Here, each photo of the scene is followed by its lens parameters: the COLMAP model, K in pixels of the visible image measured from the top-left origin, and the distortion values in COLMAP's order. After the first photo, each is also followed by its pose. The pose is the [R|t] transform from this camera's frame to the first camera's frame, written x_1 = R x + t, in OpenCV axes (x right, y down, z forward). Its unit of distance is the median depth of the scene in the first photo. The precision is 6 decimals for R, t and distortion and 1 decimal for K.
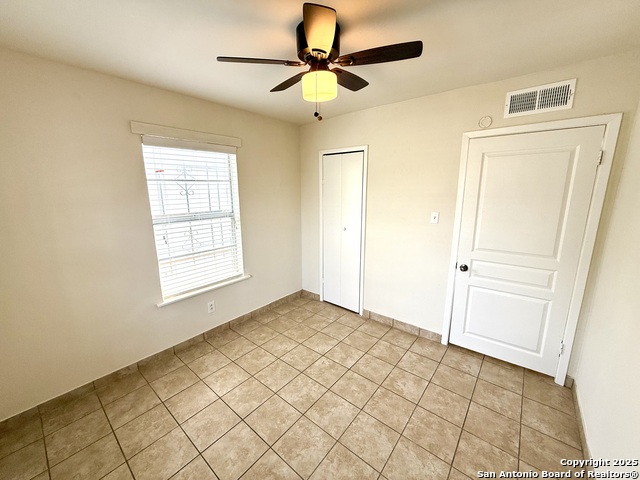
lens RADIAL K [[255.0, 0, 318.0], [0, 255.0, 241.1], [0, 0, 1]] dist [0.001588, -0.000133]
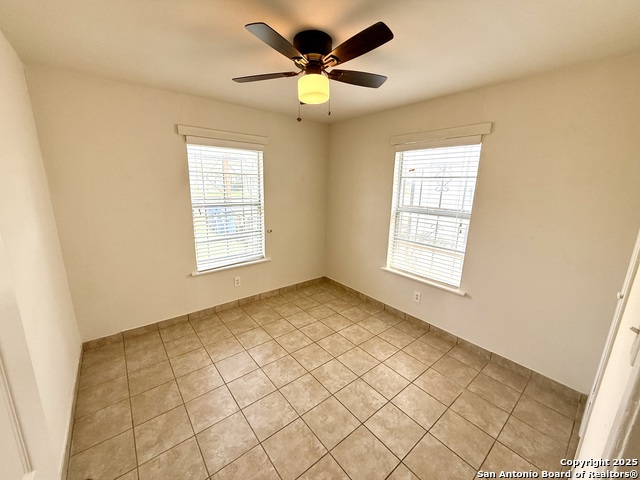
lens RADIAL K [[255.0, 0, 319.1], [0, 255.0, 240.0], [0, 0, 1]] dist [0.001588, -0.000133]
pose [[-0.189051, 0.219361, -0.957152, 0.704547], [-0.224395, 0.939287, 0.259588, -0.166577], [0.955985, 0.263856, -0.128350, 0.776533]]
